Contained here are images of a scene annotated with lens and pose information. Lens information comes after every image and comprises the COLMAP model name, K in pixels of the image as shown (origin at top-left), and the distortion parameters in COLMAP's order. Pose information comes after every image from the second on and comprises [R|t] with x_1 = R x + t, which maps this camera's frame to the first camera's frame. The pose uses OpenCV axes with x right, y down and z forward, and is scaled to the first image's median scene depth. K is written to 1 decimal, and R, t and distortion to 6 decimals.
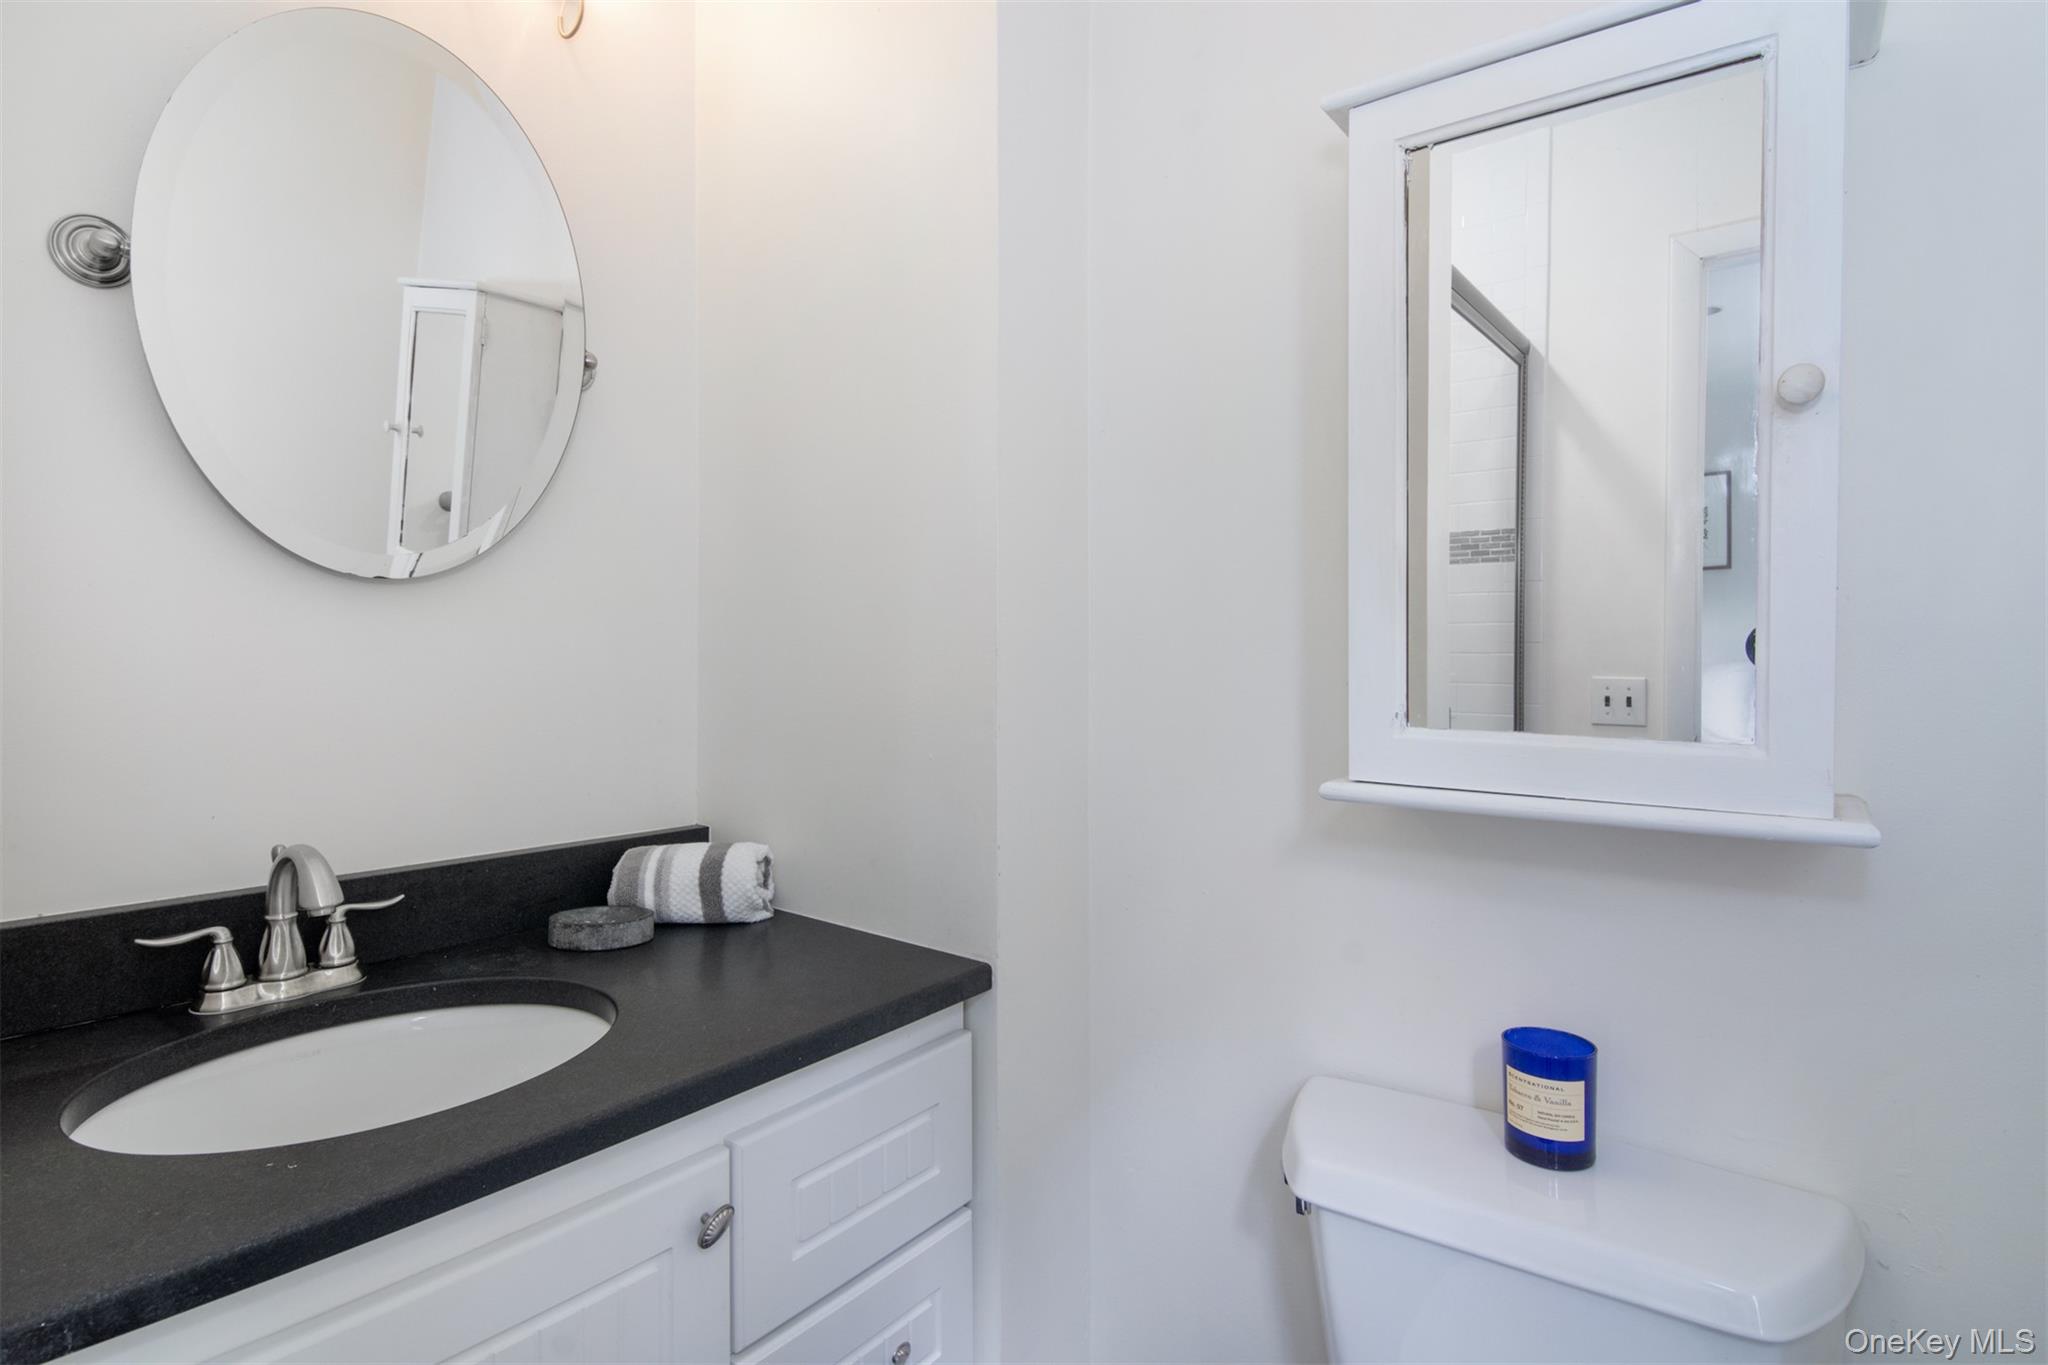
lens RADIAL K [[1024.0, 0, 1021.4], [0, 1024.0, 632.5], [0, 0, 1]] dist [-0.026400, 0.000205]
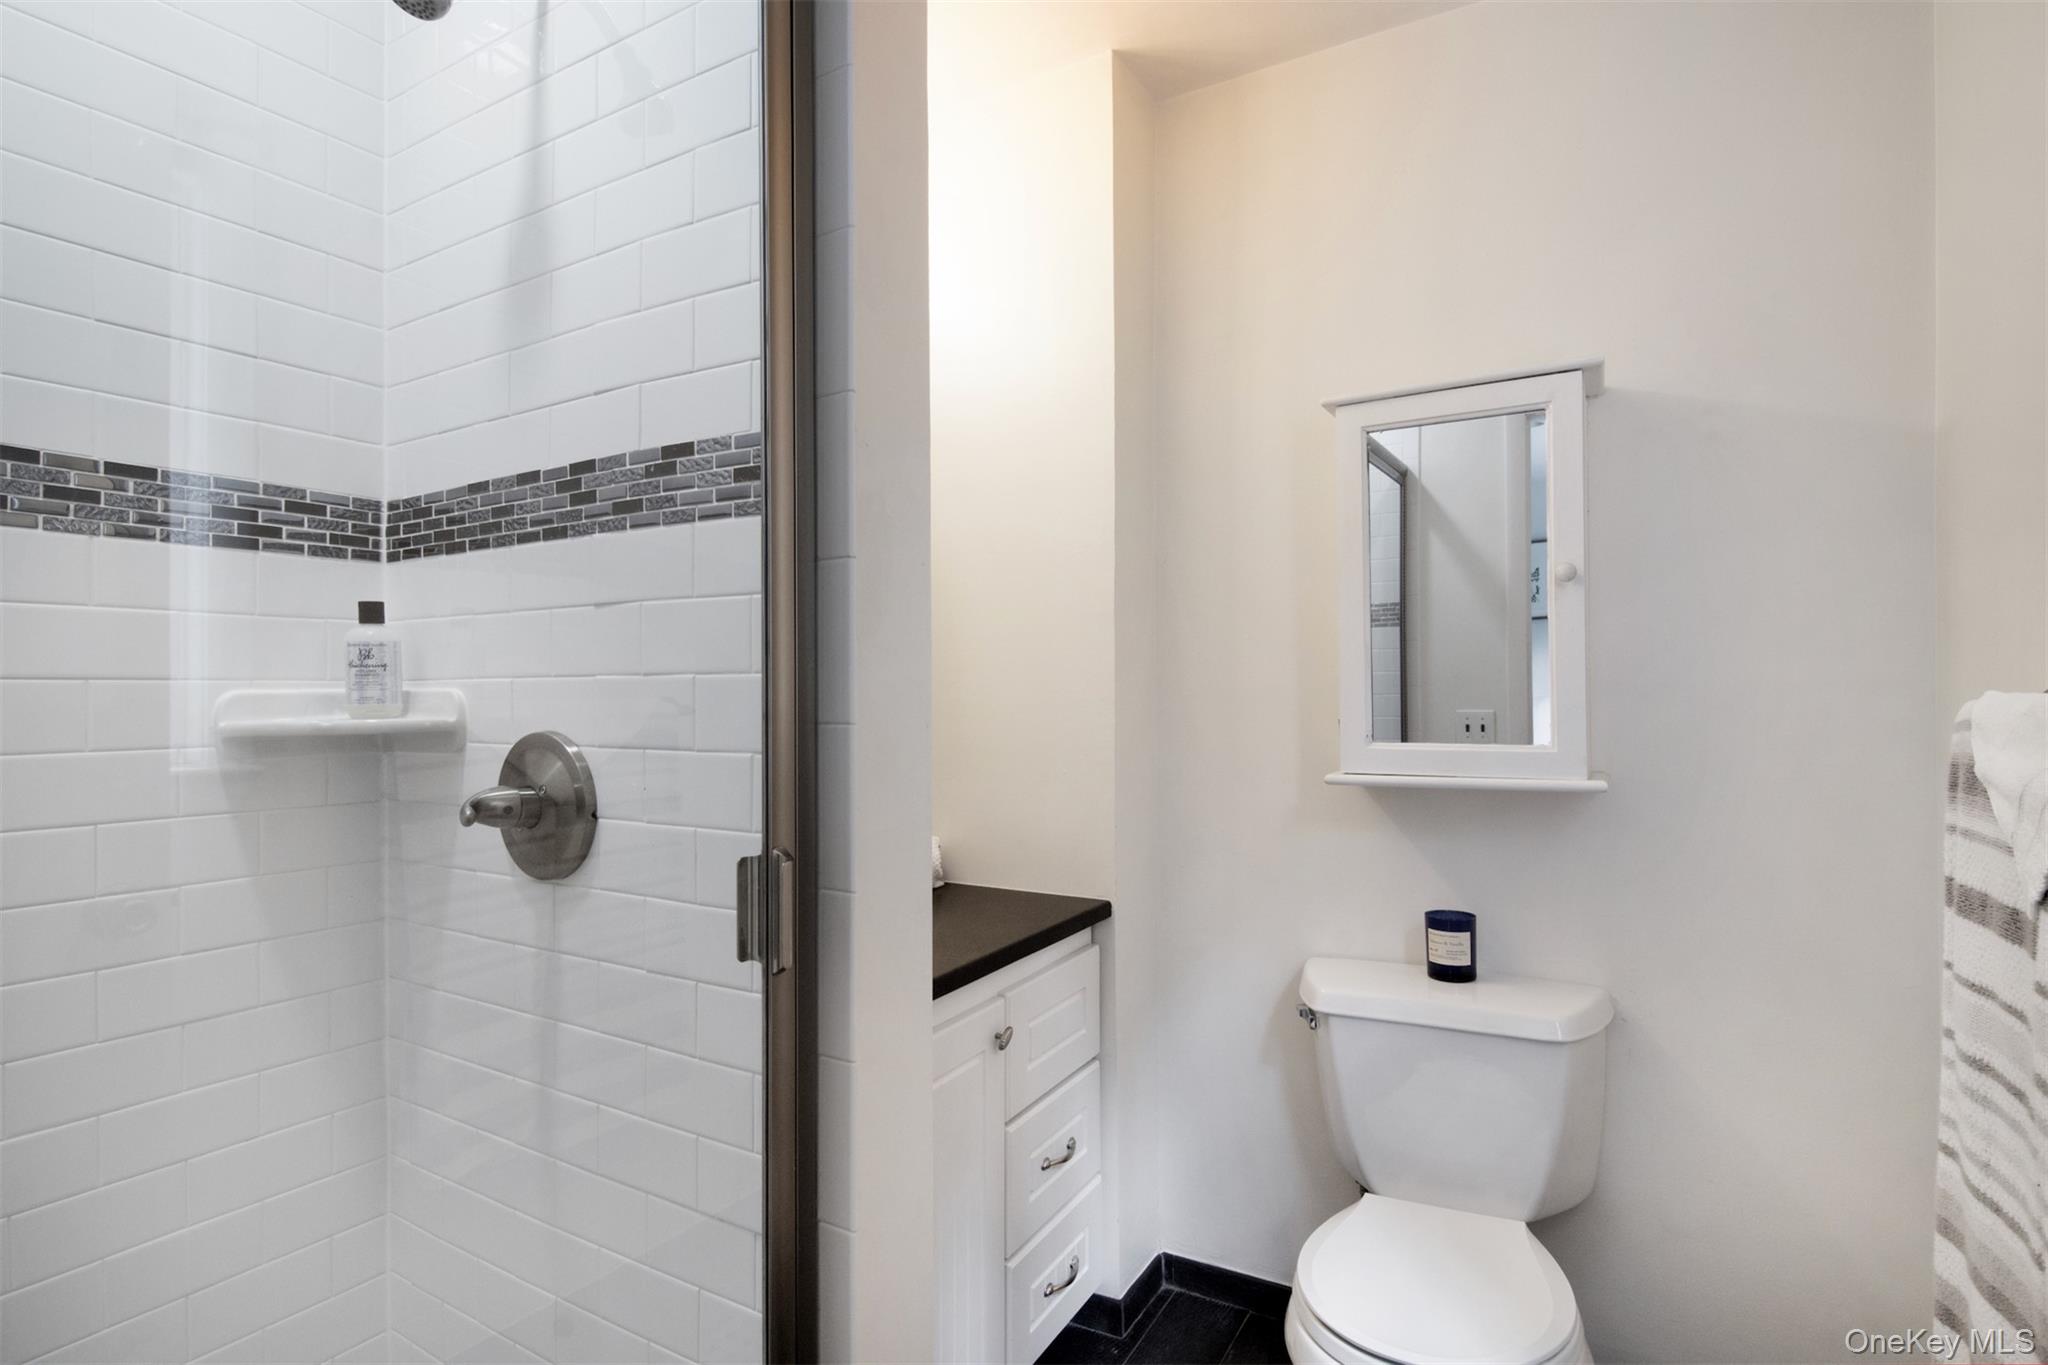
lens RADIAL K [[1009.4, 0, 1028.6], [0, 1009.4, 672.7], [0, 0, 1]] dist [0.001181, -0.017670]
pose [[0.991808, -0.017155, 0.126580, -0.419051], [0.017224, 0.999852, 0.000551, -0.039062], [-0.126570, 0.001634, 0.991956, -0.650710]]
